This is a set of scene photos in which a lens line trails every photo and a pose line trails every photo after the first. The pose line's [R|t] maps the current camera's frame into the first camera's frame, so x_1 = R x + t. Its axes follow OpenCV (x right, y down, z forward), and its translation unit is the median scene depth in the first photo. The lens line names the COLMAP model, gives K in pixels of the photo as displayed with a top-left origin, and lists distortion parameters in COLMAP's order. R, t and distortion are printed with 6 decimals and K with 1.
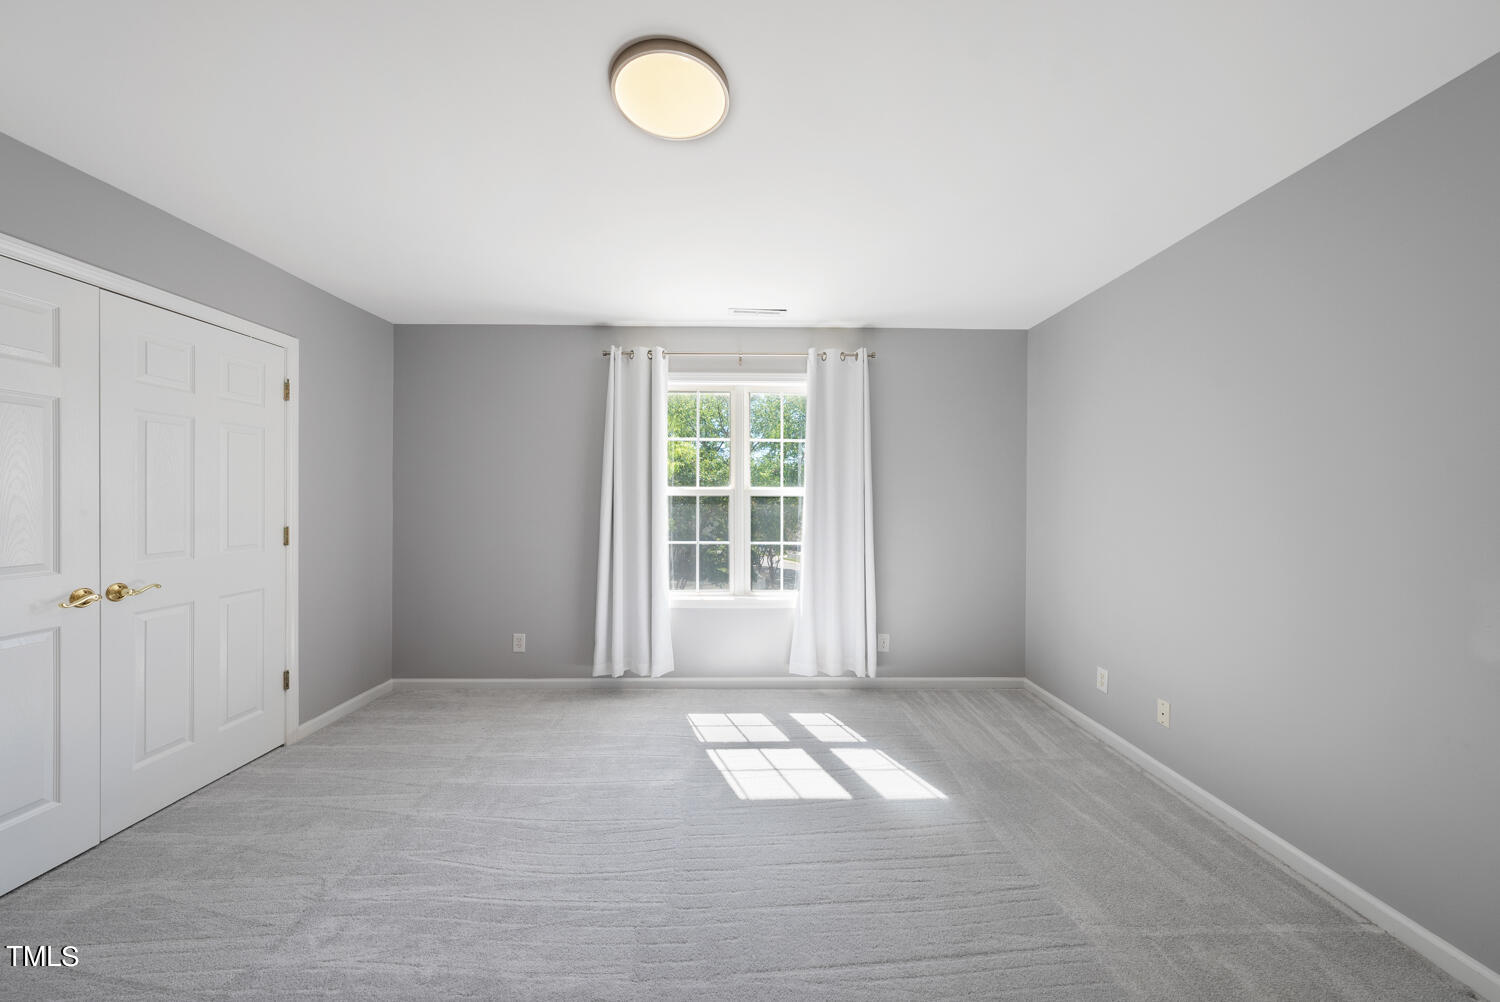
lens RADIAL K [[509.7, 0, 750.0], [0, 509.7, 501.0], [0, 0, 1]] dist [-0.001820, -0.000028]
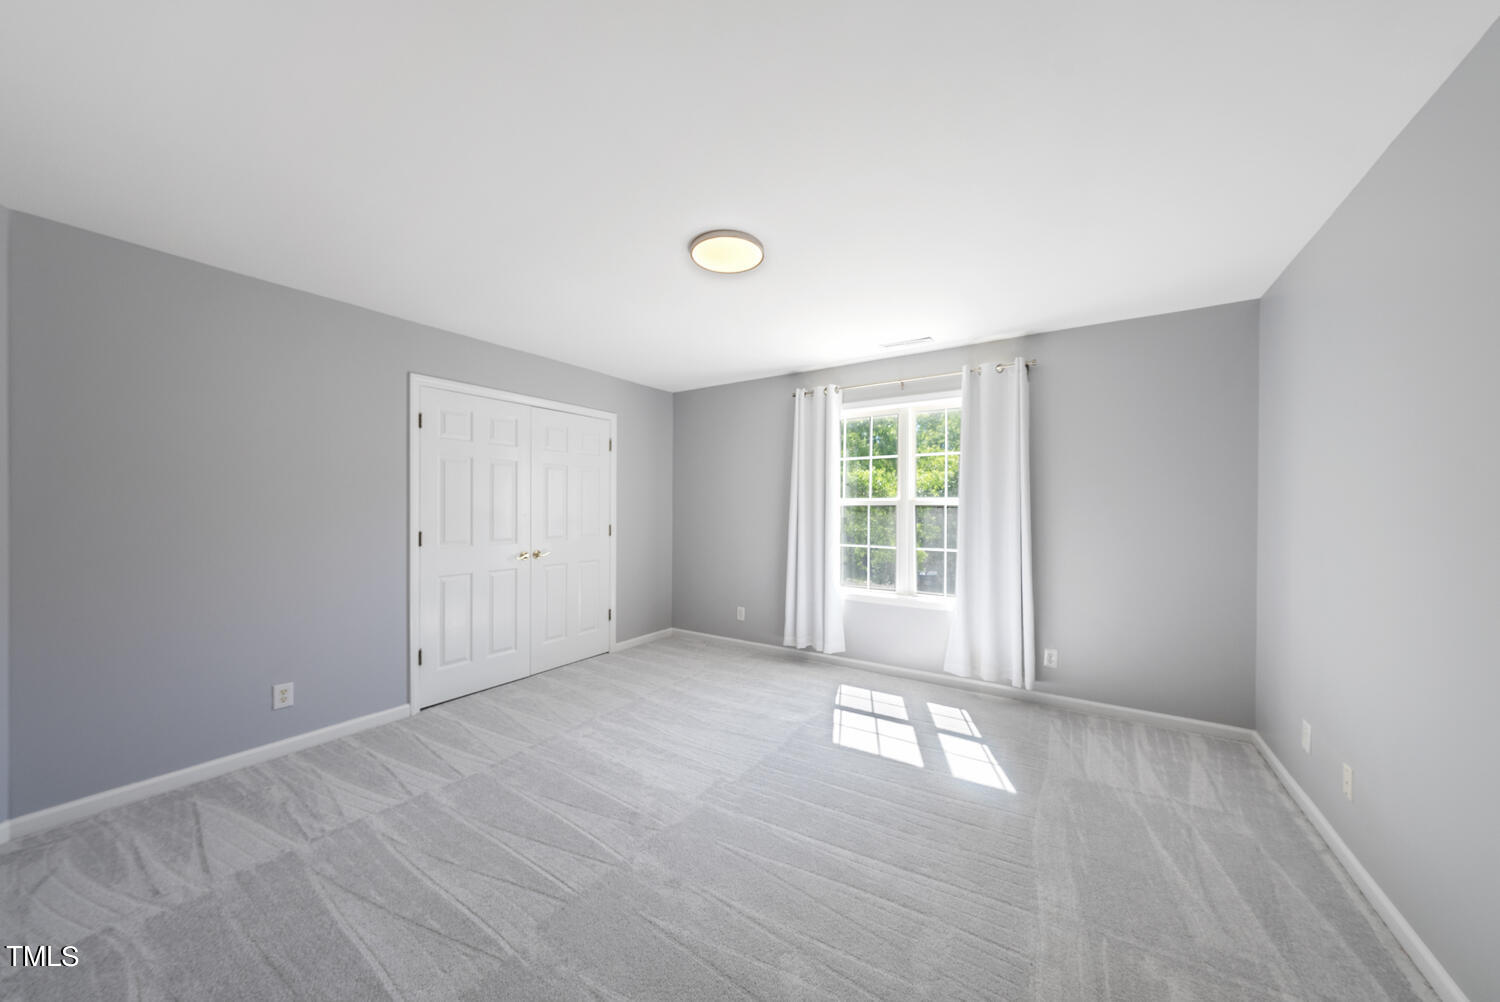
lens RADIAL K [[503.1, 0, 756.1], [0, 503.1, 511.6], [0, 0, 1]] dist [0.000795, 0.000019]
pose [[0.832427, 0.003436, -0.554124, 0.344642], [-0.003424, 0.999994, 0.001057, 0.002335], [0.554124, 0.001018, 0.832434, -0.107615]]
